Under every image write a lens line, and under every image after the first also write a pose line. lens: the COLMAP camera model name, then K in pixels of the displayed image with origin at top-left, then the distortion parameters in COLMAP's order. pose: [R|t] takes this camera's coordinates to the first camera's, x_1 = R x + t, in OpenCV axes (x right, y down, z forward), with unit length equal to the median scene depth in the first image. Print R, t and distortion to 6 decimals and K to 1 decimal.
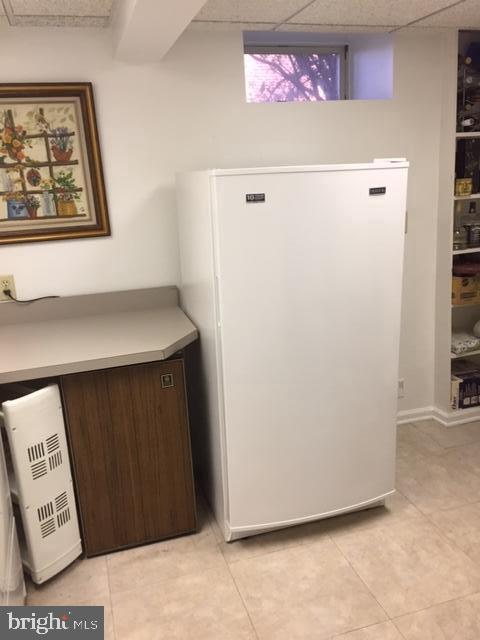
lens RADIAL K [[543.8, 0, 241.7], [0, 543.8, 317.2], [0, 0, 1]] dist [0.085889, -0.107280]
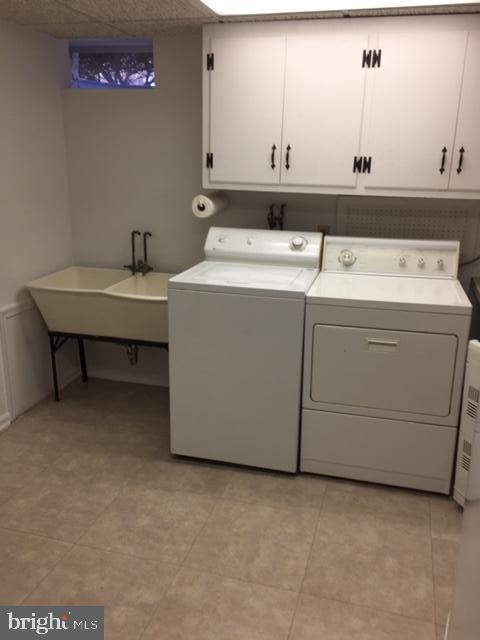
lens RADIAL K [[543.8, 0, 244.2], [0, 543.8, 315.0], [0, 0, 1]] dist [0.085889, -0.107280]
pose [[-0.544827, 0.272120, -0.793167, 0.616184], [-0.202727, 0.875079, 0.439475, -0.251654], [0.813674, 0.400235, -0.421600, 0.849754]]
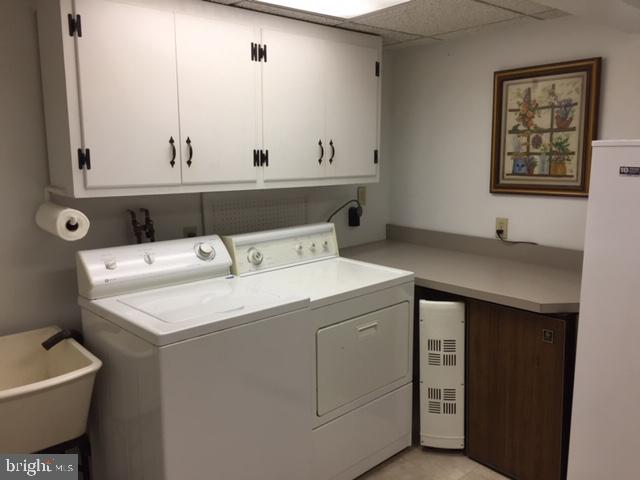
lens RADIAL K [[543.8, 0, 319.1], [0, 543.8, 234.3], [0, 0, 1]] dist [0.085889, -0.107280]
pose [[0.403960, 0.187208, -0.895416, 0.535213], [-0.243189, 0.965590, 0.092167, -0.055958], [0.881859, 0.180523, 0.435587, 0.105528]]
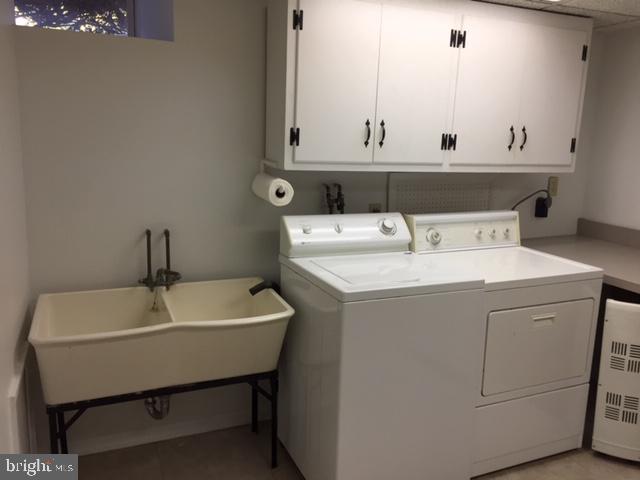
lens RADIAL K [[543.8, 0, 319.0], [0, 543.8, 234.7], [0, 0, 1]] dist [0.085889, -0.107280]
pose [[0.082133, 0.234980, -0.968524, 0.600295], [-0.284754, 0.936829, 0.203143, -0.048333], [0.955076, 0.259106, 0.143856, 0.081298]]
